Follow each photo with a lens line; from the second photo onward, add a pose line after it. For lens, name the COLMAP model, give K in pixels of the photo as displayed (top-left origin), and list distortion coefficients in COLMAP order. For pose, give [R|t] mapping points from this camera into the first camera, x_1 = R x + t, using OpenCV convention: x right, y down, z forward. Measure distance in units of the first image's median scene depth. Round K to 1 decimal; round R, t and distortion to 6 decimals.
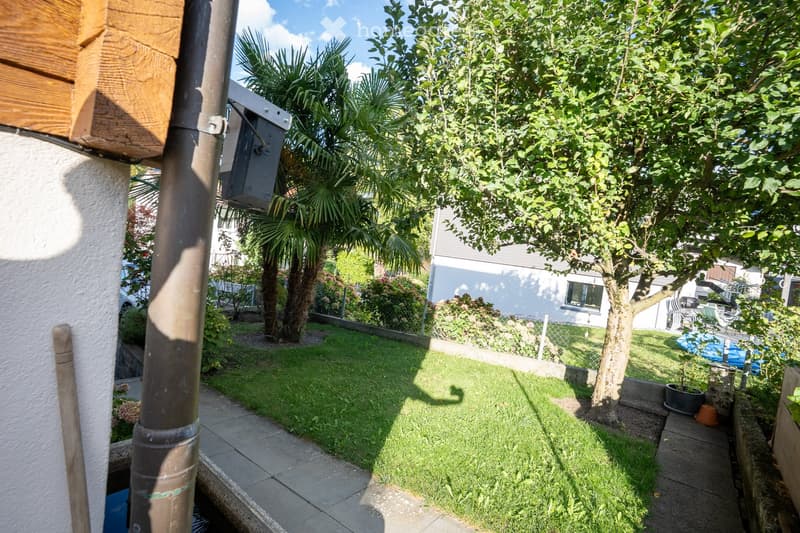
lens RADIAL K [[390.2, 0, 400.7], [0, 390.2, 267.7], [0, 0, 1]] dist [-0.030499, 0.002950]
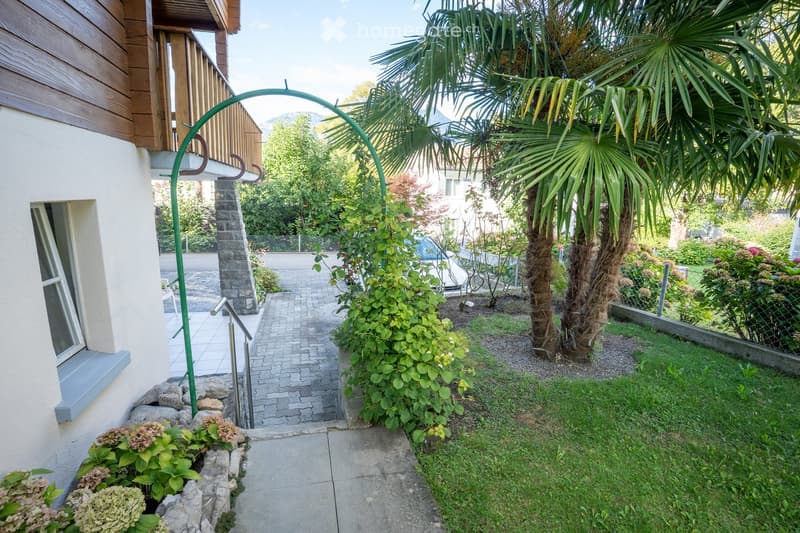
lens RADIAL K [[390.2, 0, 400.6], [0, 390.2, 266.8], [0, 0, 1]] dist [-0.030499, 0.002950]
pose [[0.790252, 0.016645, -0.612555, -0.117713], [0.038713, 0.996278, 0.077015, -0.006870], [0.611557, -0.084575, 0.786667, 0.338096]]
